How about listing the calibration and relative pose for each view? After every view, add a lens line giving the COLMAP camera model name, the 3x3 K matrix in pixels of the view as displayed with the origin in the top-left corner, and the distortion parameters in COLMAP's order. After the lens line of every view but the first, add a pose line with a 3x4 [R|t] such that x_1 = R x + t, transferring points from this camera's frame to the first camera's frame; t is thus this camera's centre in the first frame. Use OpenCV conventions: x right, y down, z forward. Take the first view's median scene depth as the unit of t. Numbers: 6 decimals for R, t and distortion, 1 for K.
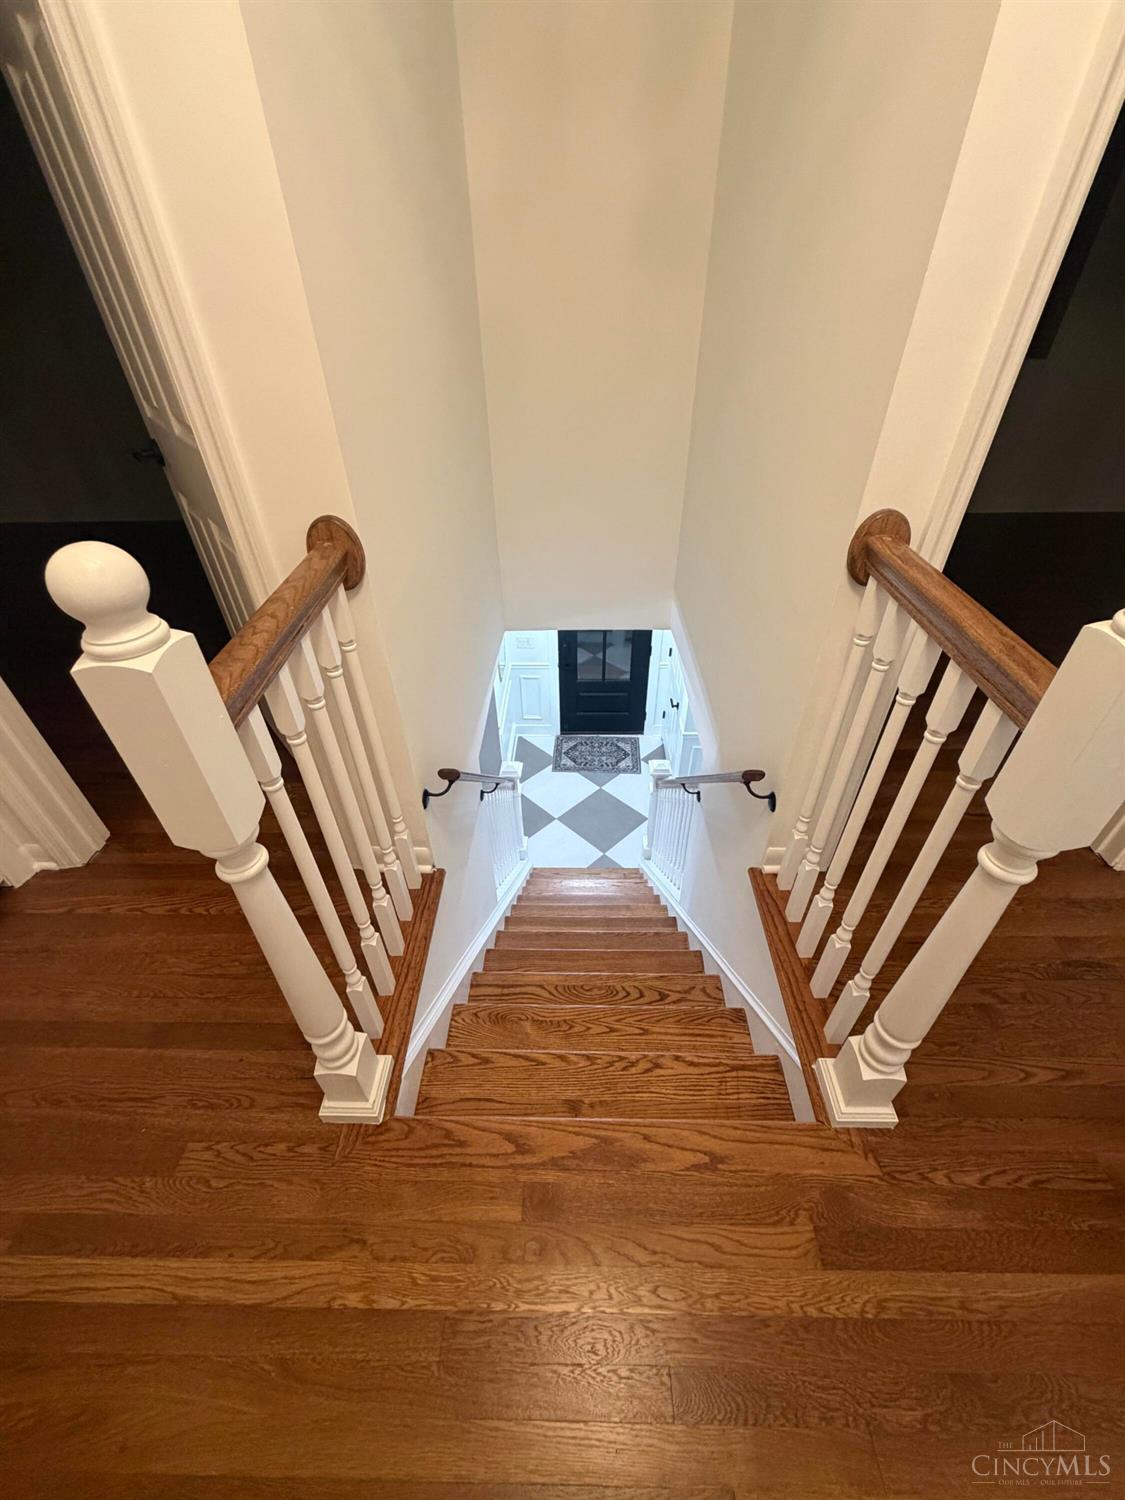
lens RADIAL K [[595.8, 0, 563.0], [0, 595.8, 747.1], [0, 0, 1]] dist [-0.001785, -0.000067]
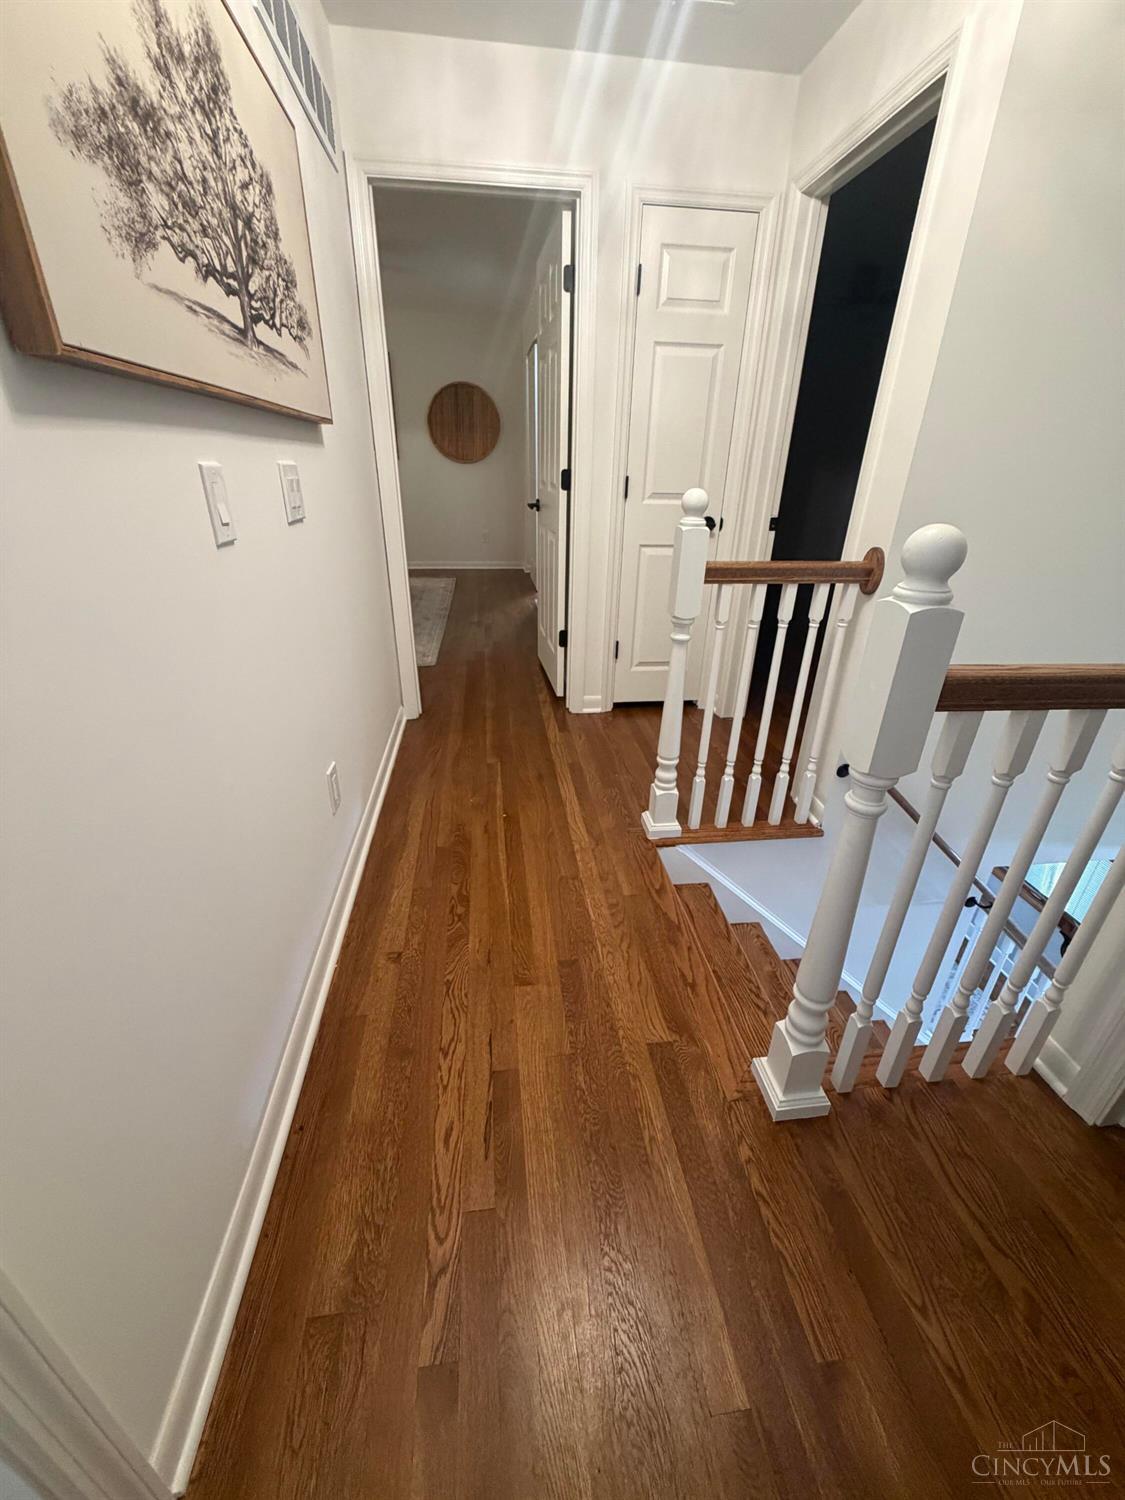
lens RADIAL K [[595.8, 0, 563.0], [0, 595.8, 747.1], [0, 0, 1]] dist [-0.001785, -0.000067]
pose [[0.141202, 0.451820, -0.880864, 1.171093], [-0.627880, 0.728796, 0.273171, 0.113199], [0.765394, 0.514505, 0.386596, -0.026595]]
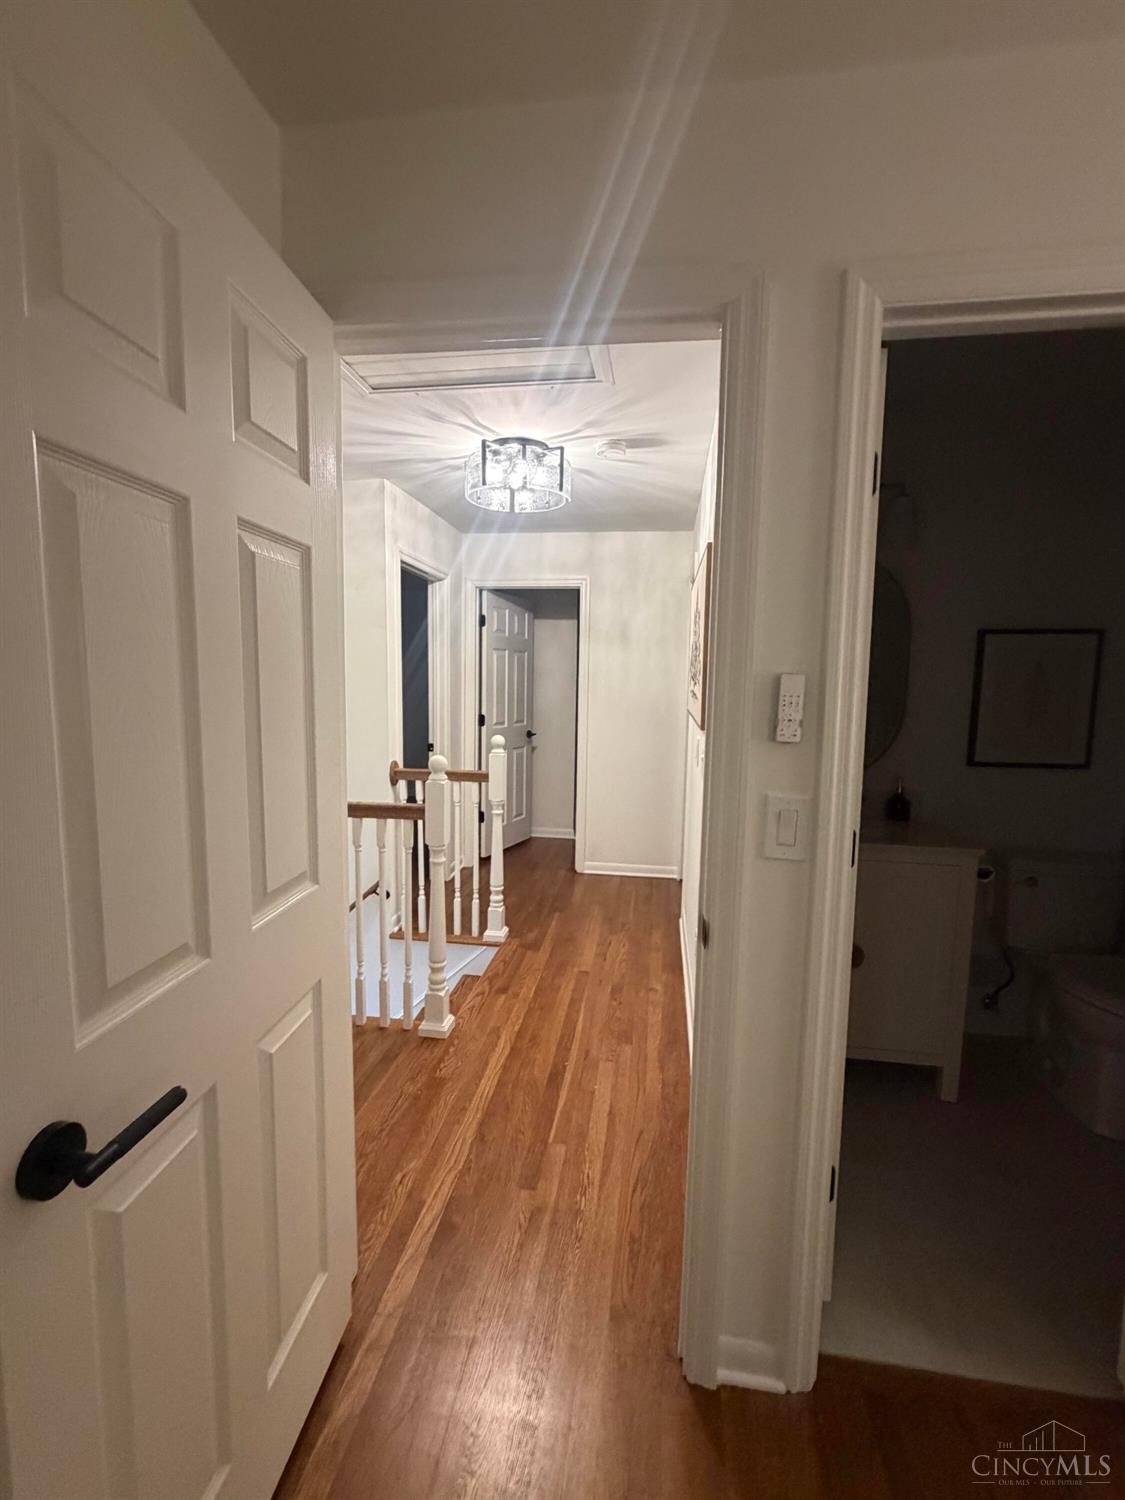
lens RADIAL K [[651.4, 0, 562.5], [0, 651.4, 750.0], [0, 0, 1]] dist [0.000134, 0.000003]
pose [[0.127812, -0.090358, 0.987674, -2.606216], [0.601539, 0.798830, -0.004762, 0.099976], [-0.788553, 0.594732, 0.156454, -0.256676]]
